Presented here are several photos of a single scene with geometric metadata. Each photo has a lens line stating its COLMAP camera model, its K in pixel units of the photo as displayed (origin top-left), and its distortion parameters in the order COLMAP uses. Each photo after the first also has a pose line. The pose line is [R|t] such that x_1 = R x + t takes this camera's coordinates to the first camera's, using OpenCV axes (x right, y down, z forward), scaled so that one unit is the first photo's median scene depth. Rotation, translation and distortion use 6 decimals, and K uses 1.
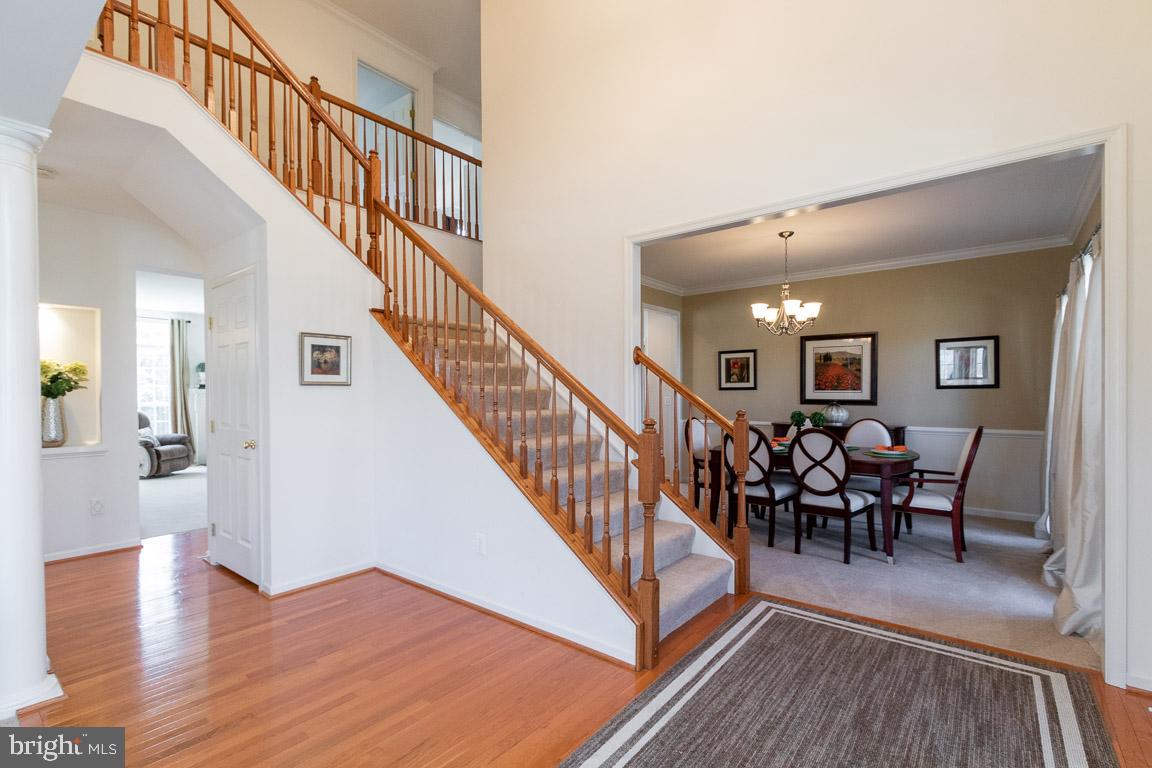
lens RADIAL K [[526.5, 0, 570.9], [0, 526.5, 396.4], [0, 0, 1]] dist [0.001649, -0.000765]
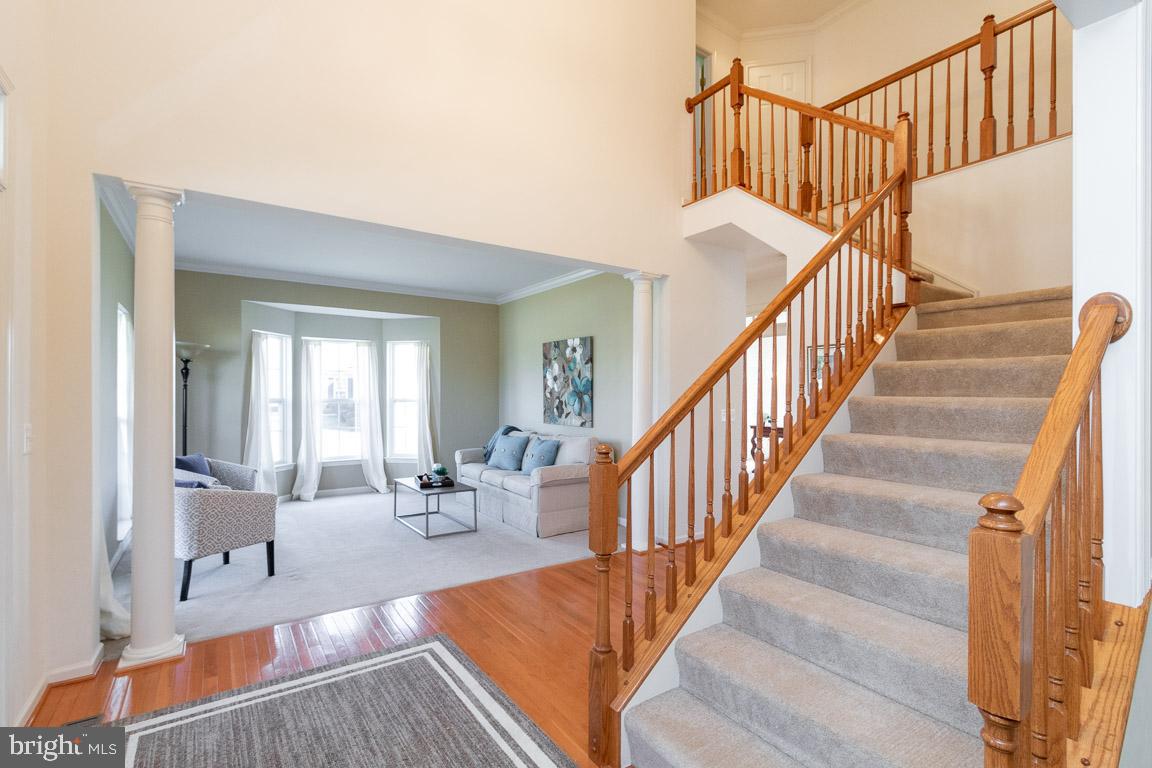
lens RADIAL K [[526.5, 0, 570.9], [0, 526.5, 396.4], [0, 0, 1]] dist [0.001649, -0.000765]
pose [[-0.289676, 0.001427, -0.957124, 0.633019], [-0.010751, 0.999931, 0.004744, -0.019930], [0.957064, 0.011664, -0.289641, 0.823257]]
